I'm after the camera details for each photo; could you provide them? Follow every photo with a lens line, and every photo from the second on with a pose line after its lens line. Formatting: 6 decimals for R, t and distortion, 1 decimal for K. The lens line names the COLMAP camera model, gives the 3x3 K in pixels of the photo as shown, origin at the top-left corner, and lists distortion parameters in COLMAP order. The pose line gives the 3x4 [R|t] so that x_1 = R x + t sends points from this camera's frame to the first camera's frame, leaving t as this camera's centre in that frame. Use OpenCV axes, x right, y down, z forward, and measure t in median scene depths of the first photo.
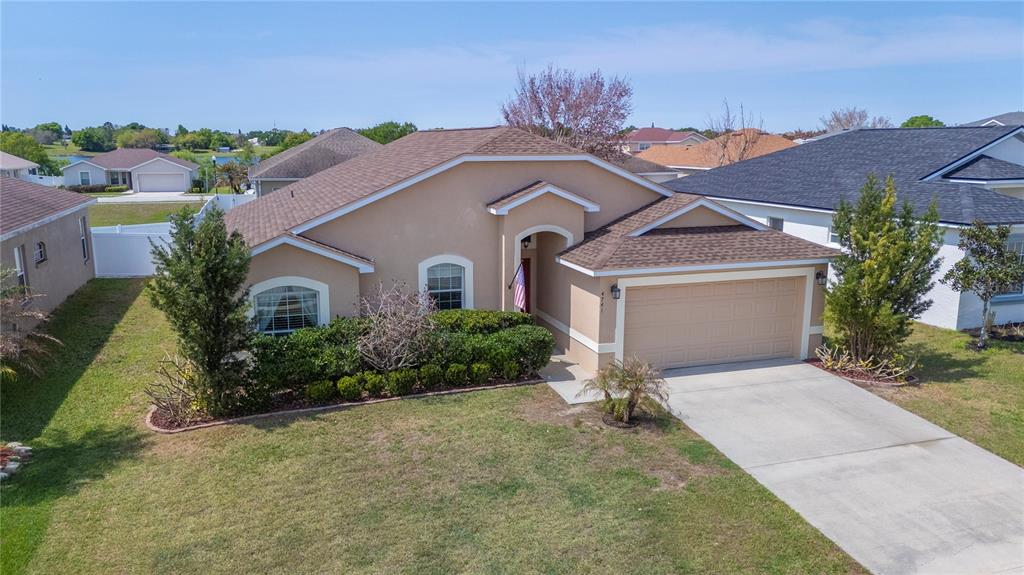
lens RADIAL K [[736.8, 0, 512.0], [0, 736.8, 287.5], [0, 0, 1]] dist [0.066625, -0.056233]
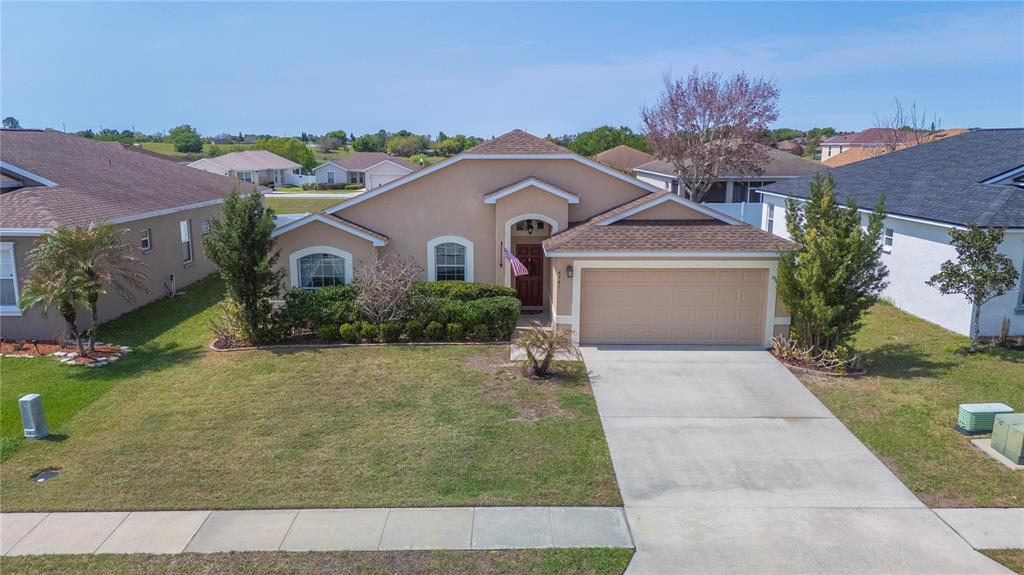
lens RADIAL K [[736.8, 0, 512.0], [0, 736.8, 287.5], [0, 0, 1]] dist [0.066625, -0.056233]
pose [[0.950660, 0.058899, -0.304591, 0.389009], [-0.060551, 0.998157, 0.004027, 0.030569], [0.304267, 0.014615, 0.952475, -0.128873]]
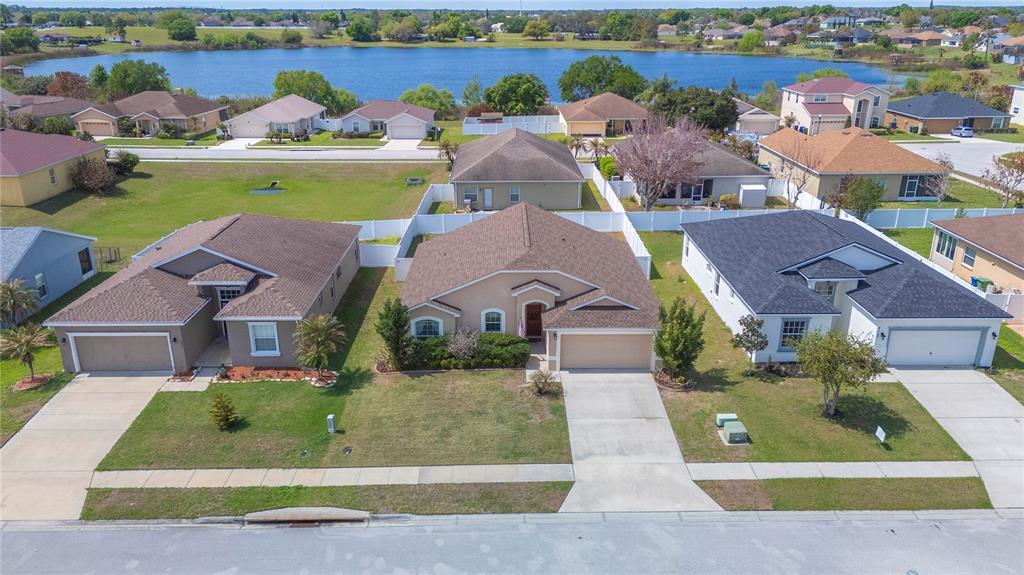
lens RADIAL K [[707.6, 0, 515.6], [0, 707.6, 288.3], [0, 0, 1]] dist [0.098492, -0.113524]
pose [[0.954227, 0.101539, -0.281321, 0.608961], [-0.057009, 0.985111, 0.162191, -0.480805], [0.293601, -0.138729, 0.945808, -1.099134]]
